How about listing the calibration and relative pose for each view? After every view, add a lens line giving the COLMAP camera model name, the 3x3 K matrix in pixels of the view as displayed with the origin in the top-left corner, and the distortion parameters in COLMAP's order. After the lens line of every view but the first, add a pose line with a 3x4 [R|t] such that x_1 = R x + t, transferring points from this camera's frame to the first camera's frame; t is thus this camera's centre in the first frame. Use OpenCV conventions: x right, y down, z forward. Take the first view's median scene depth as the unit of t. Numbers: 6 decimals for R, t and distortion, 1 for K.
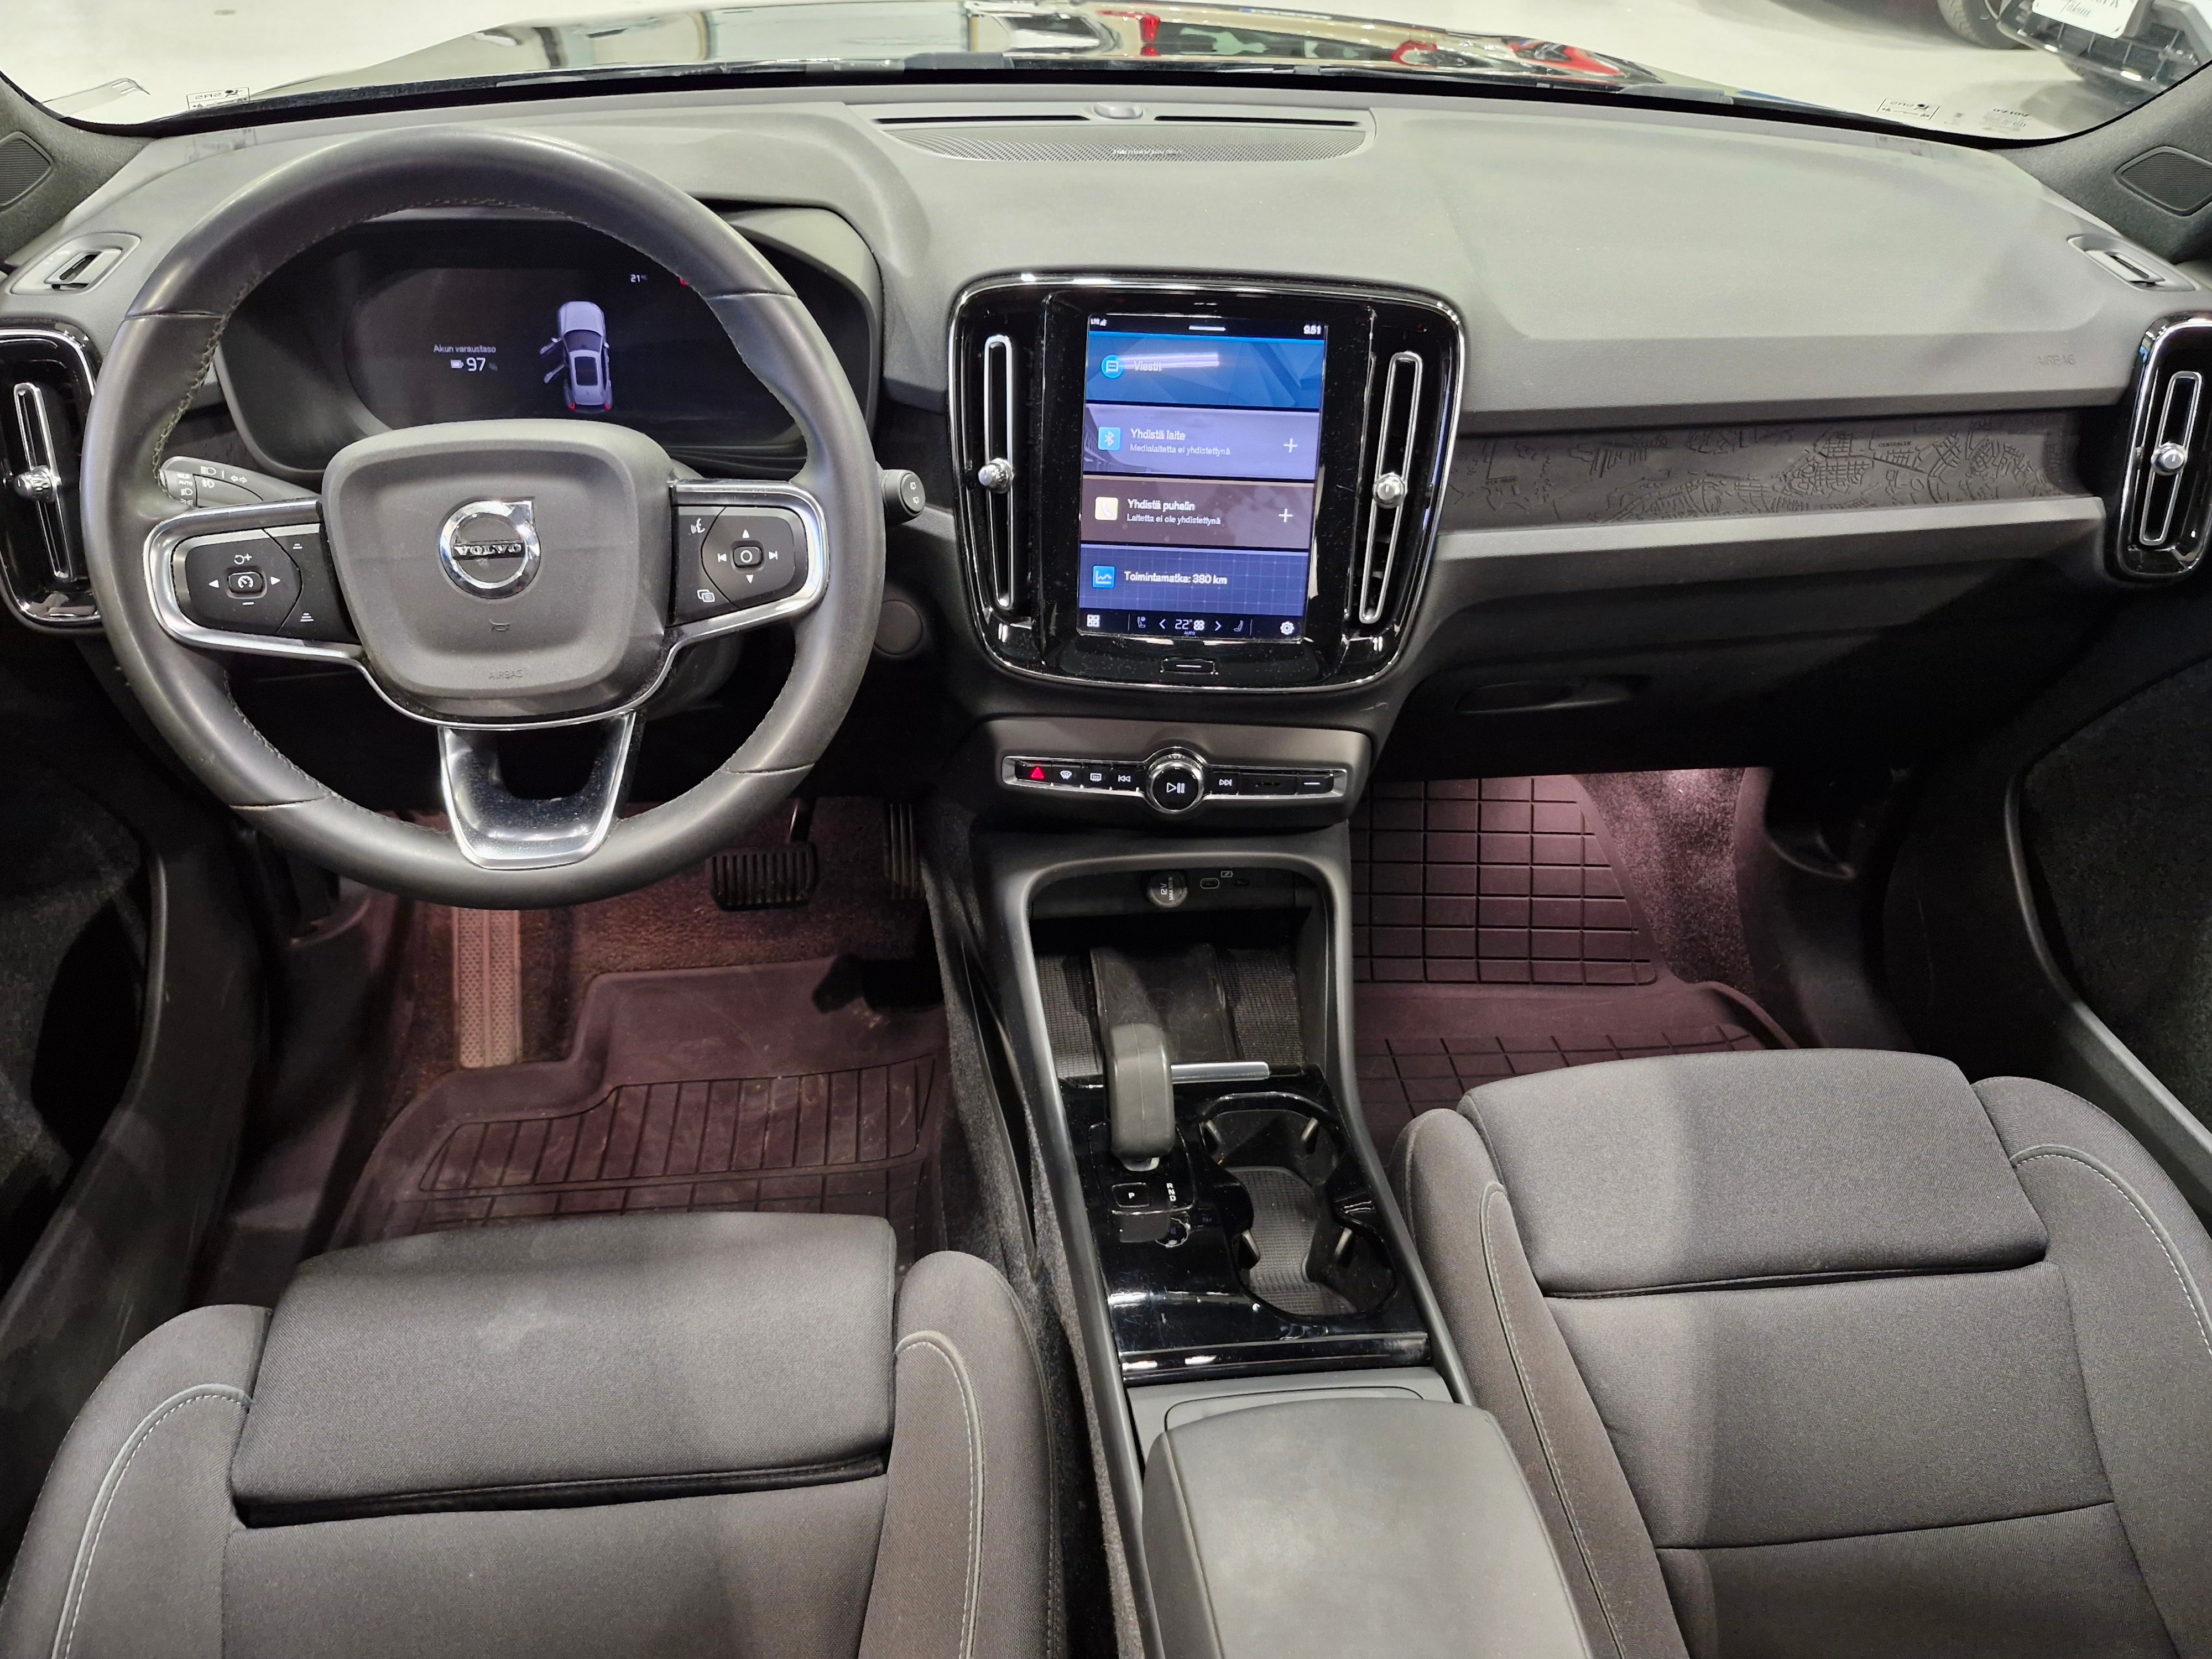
lens RADIAL K [[1647.1, 0, 1104.7], [0, 1647.1, 838.6], [0, 0, 1]] dist [0.110834, -0.164058]
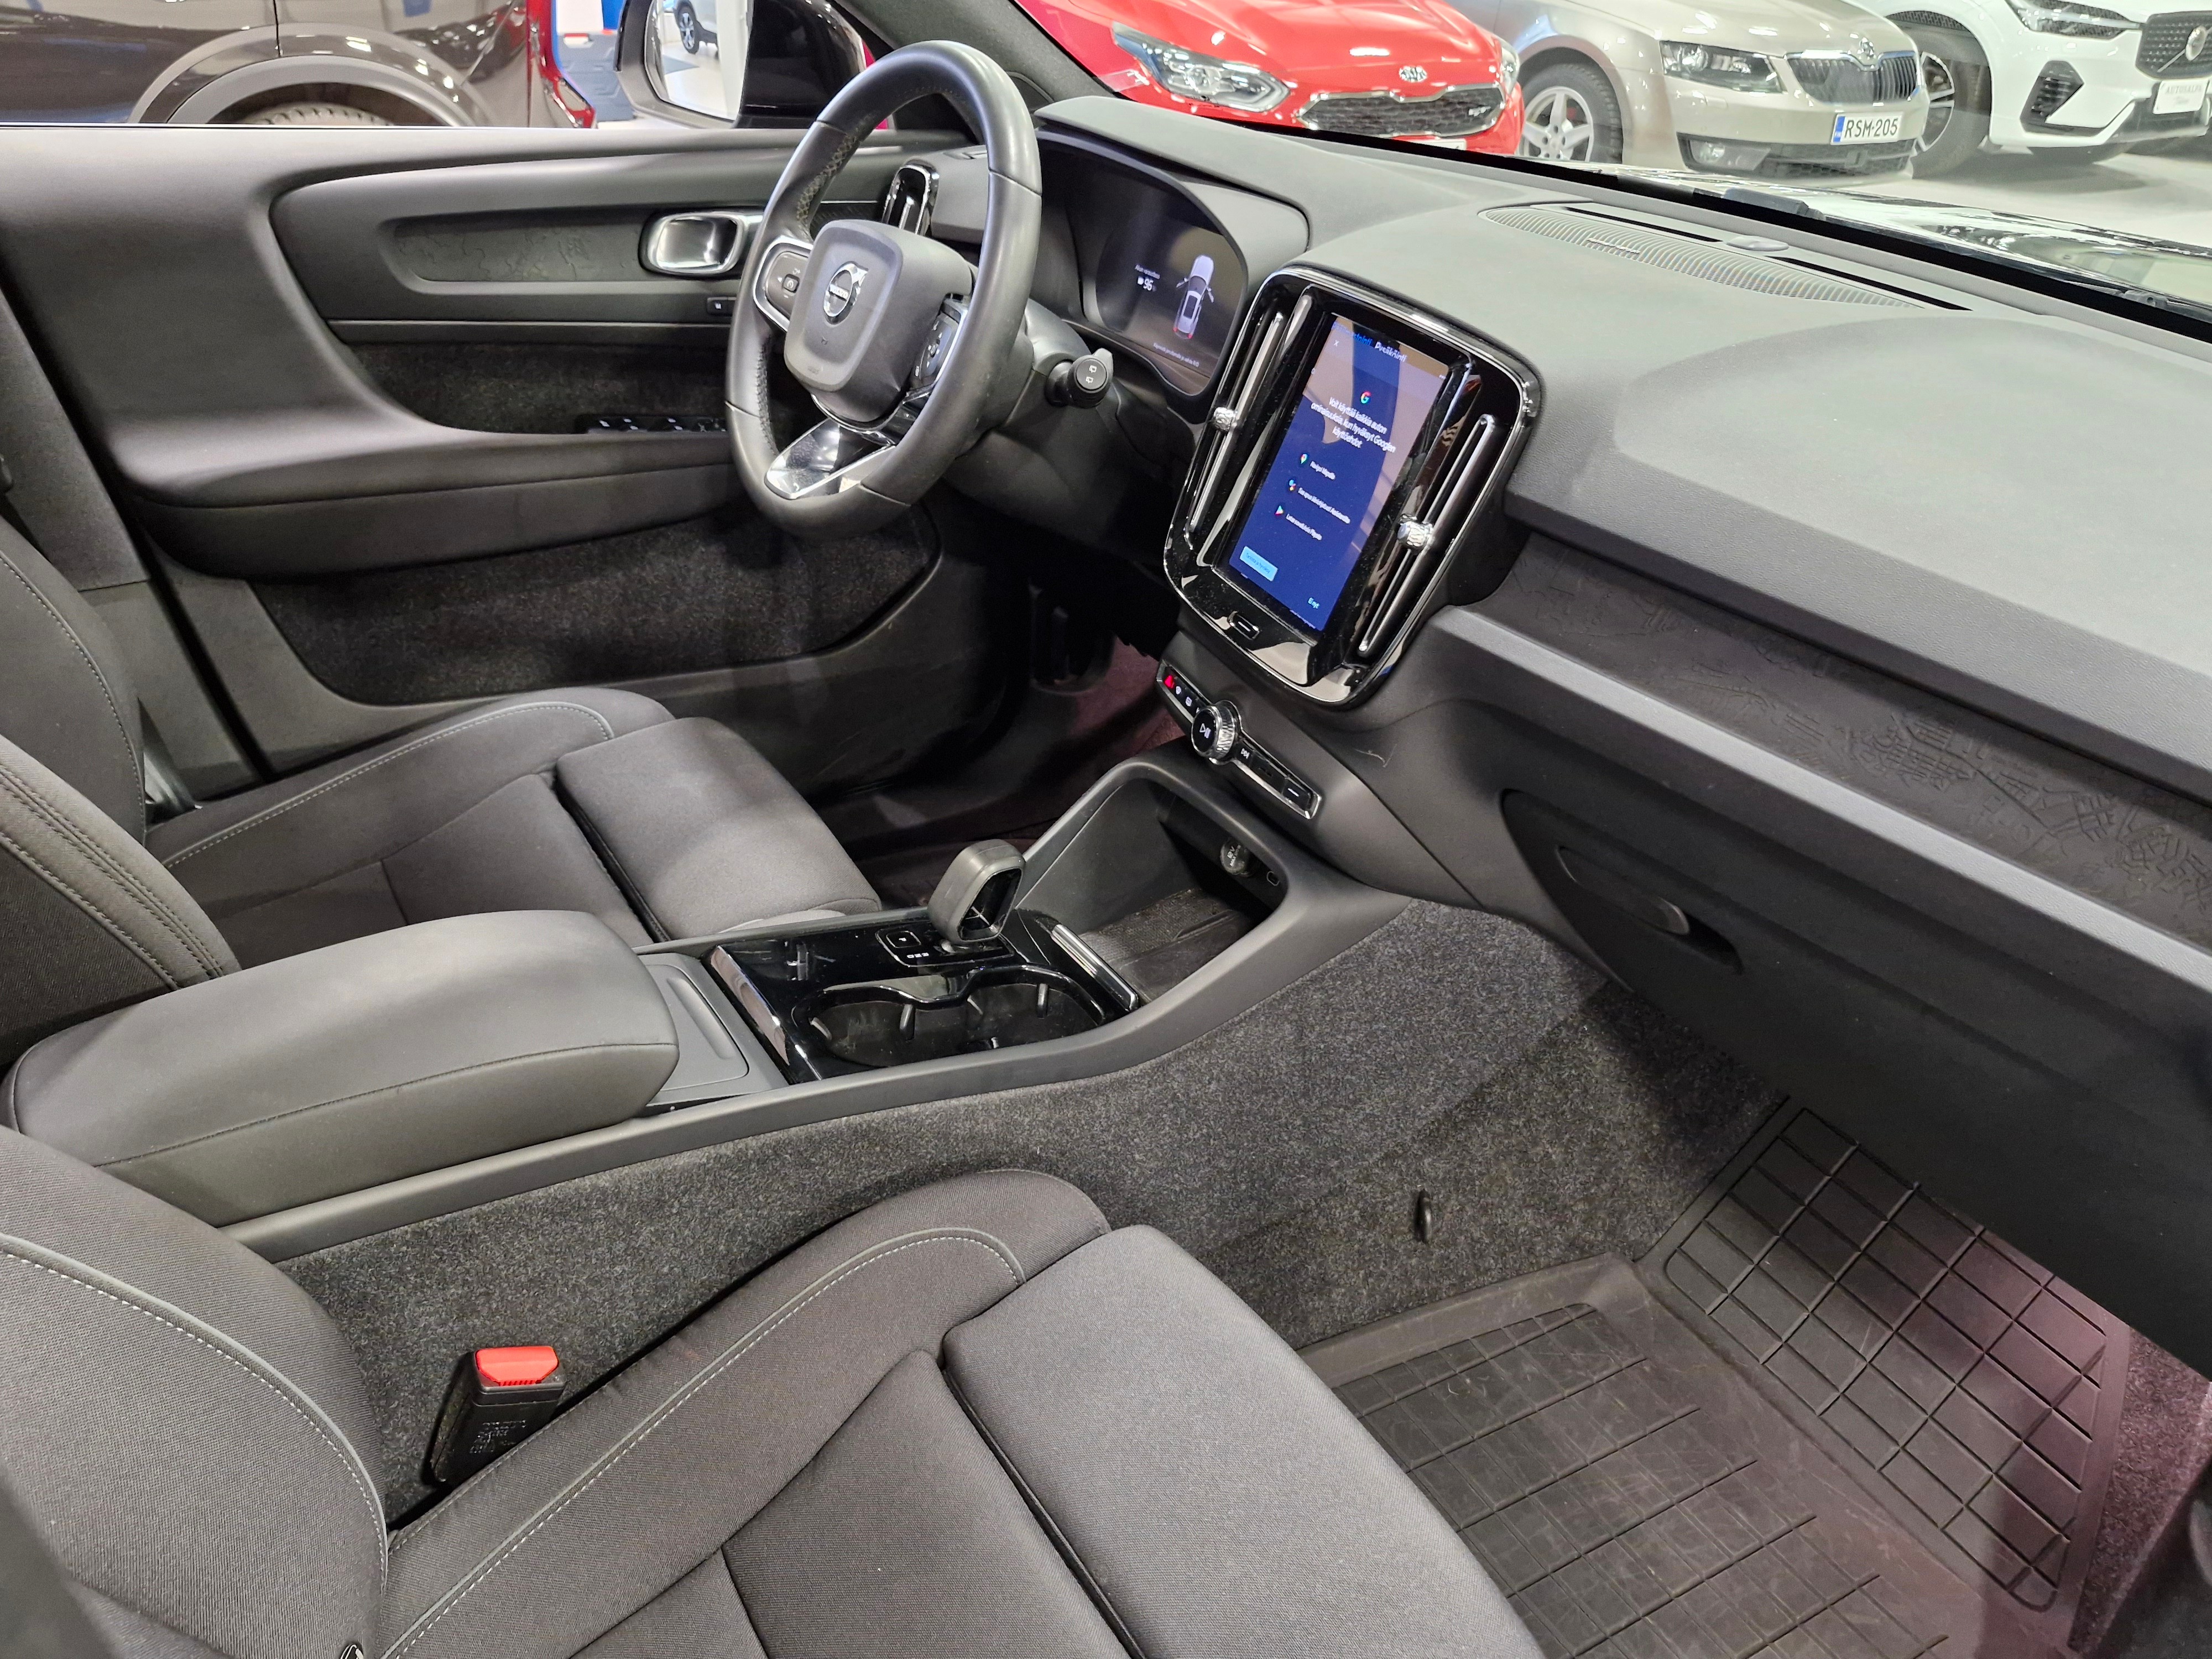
lens RADIAL K [[1560.1, 0, 1126.3], [0, 1560.1, 802.5], [0, 0, 1]] dist [0.043048, -0.042211]
pose [[0.476940, 0.452402, -0.753566, 0.823594], [-0.554948, 0.819854, 0.140965, -0.109079], [0.681587, 0.350958, 0.642081, 0.318857]]
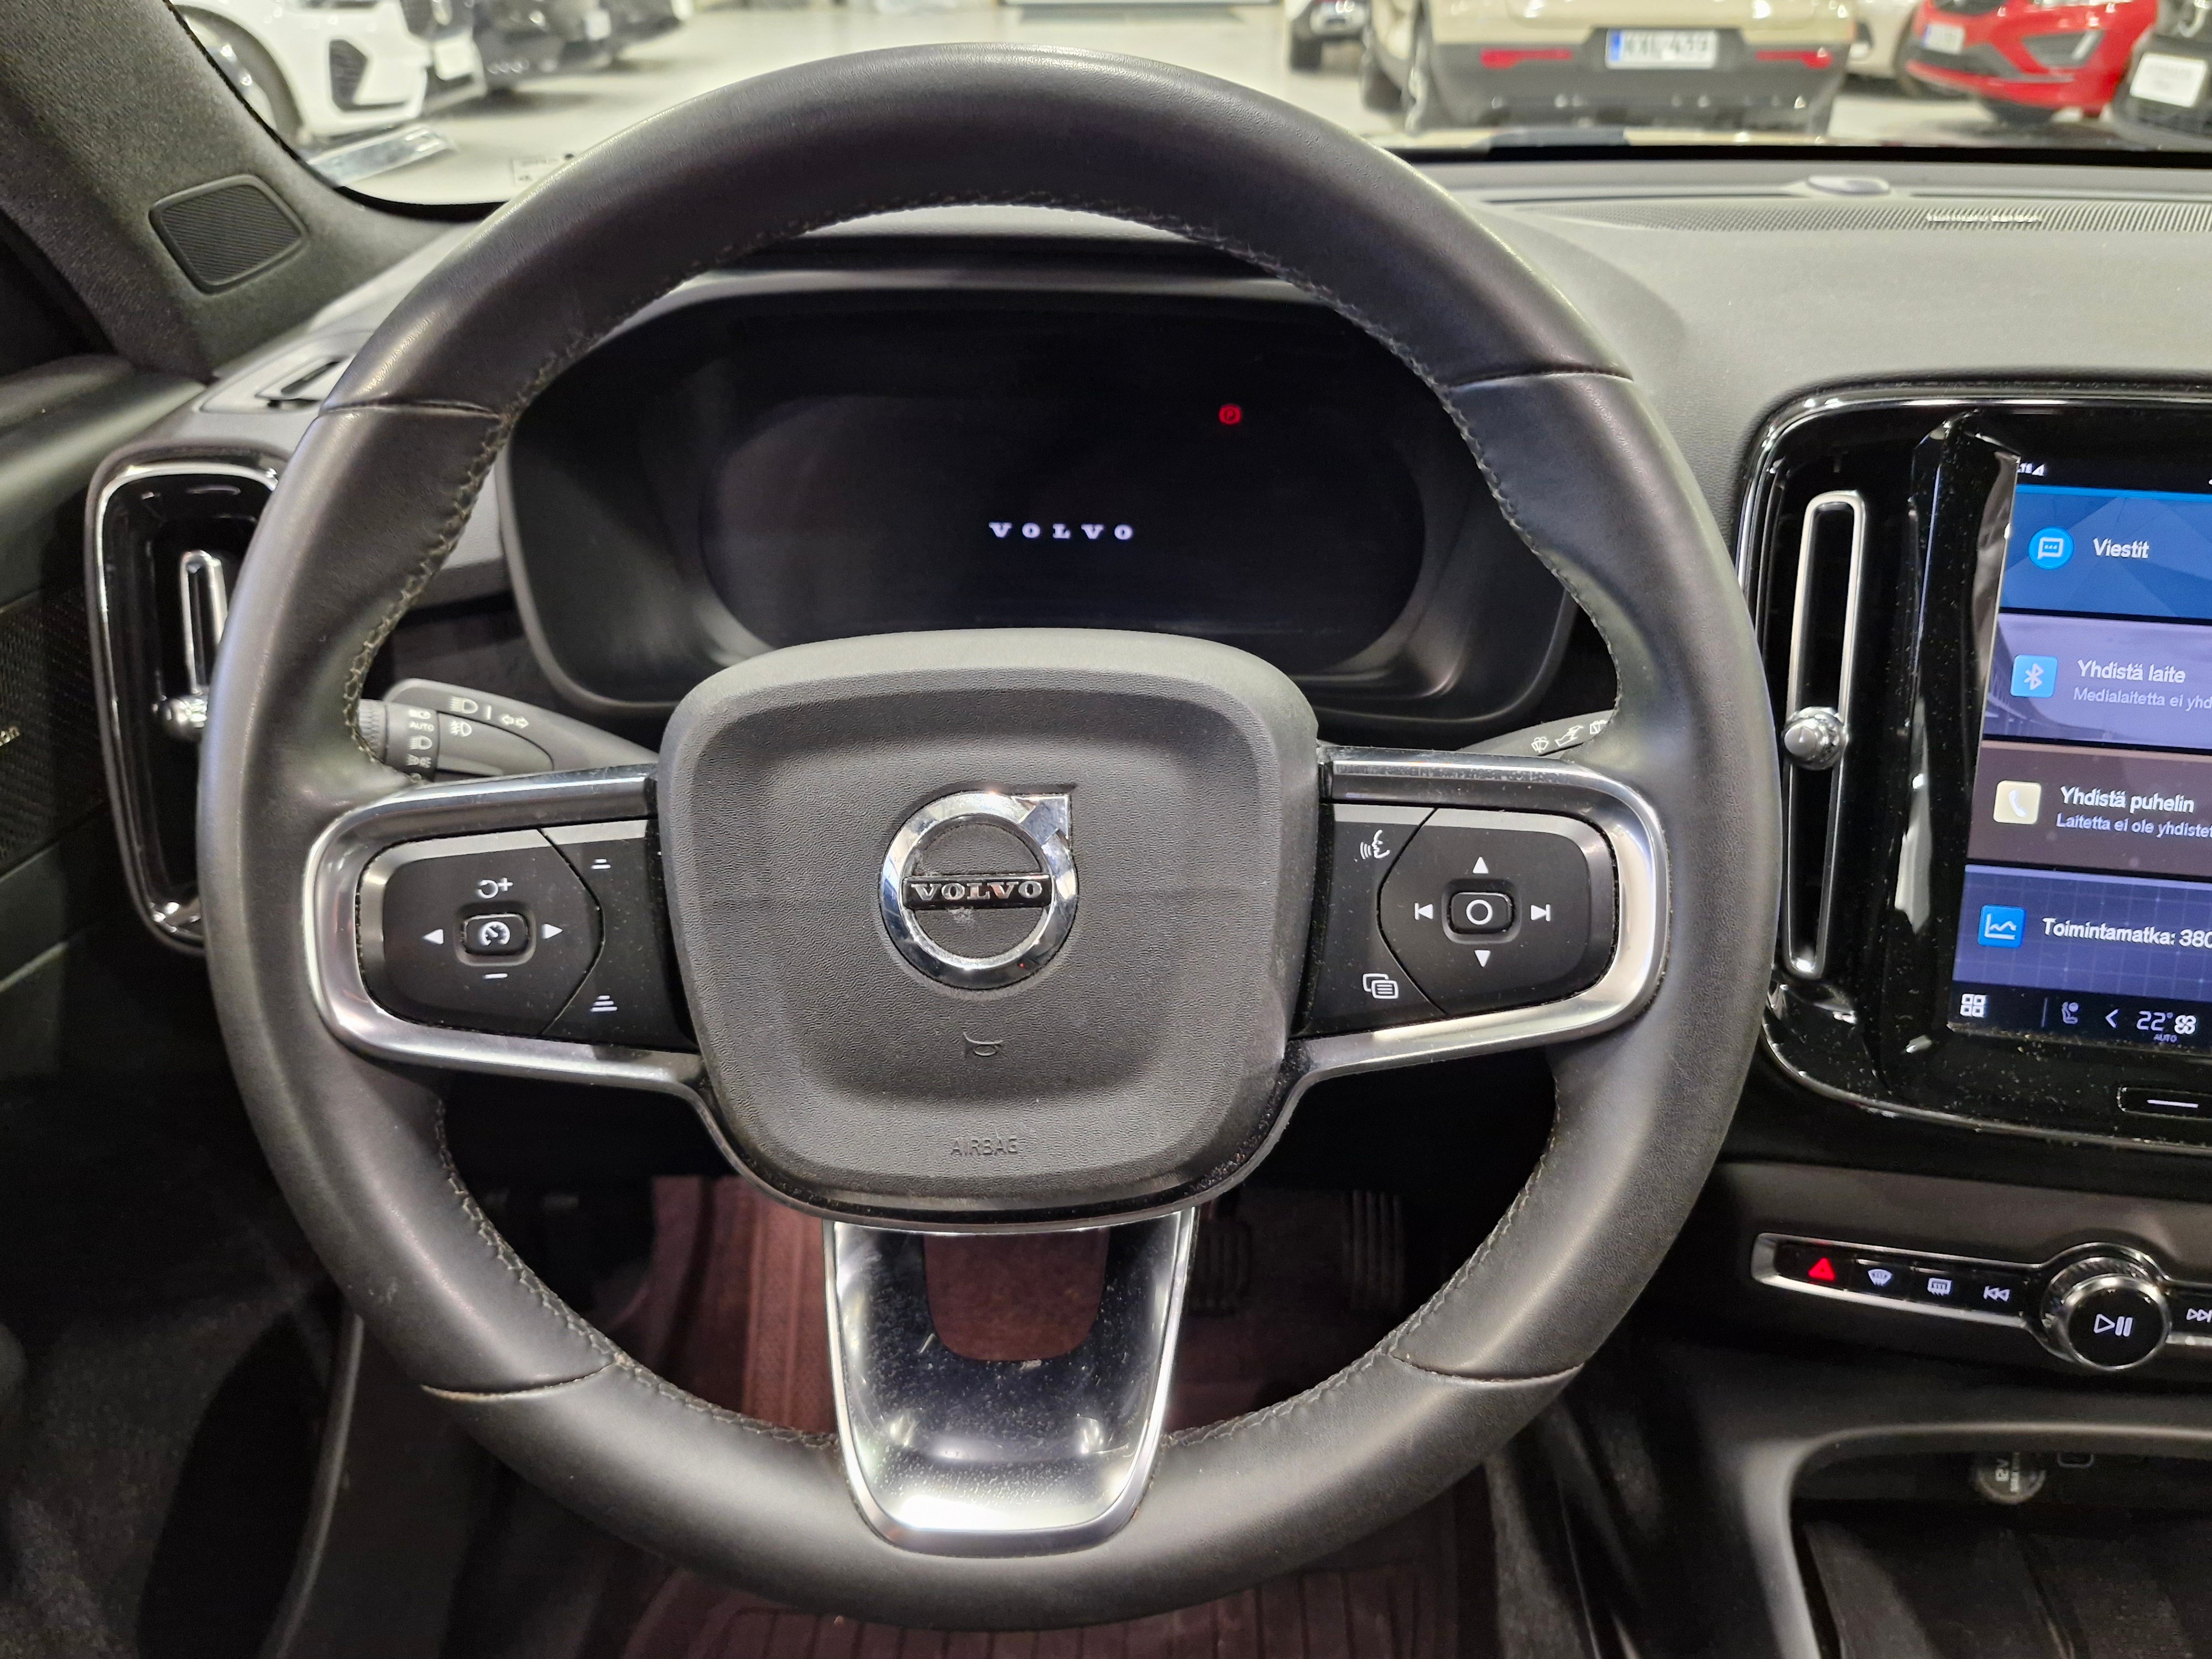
lens RADIAL K [[1678.8, 0, 1125.3], [0, 1678.8, 834.8], [0, 0, 1]] dist [0.074572, -0.110424]
pose [[0.989091, 0.039484, -0.141916, -0.198597], [-0.057373, 0.990590, -0.124260, -0.100800], [0.135674, 0.131046, 0.982049, 0.407800]]
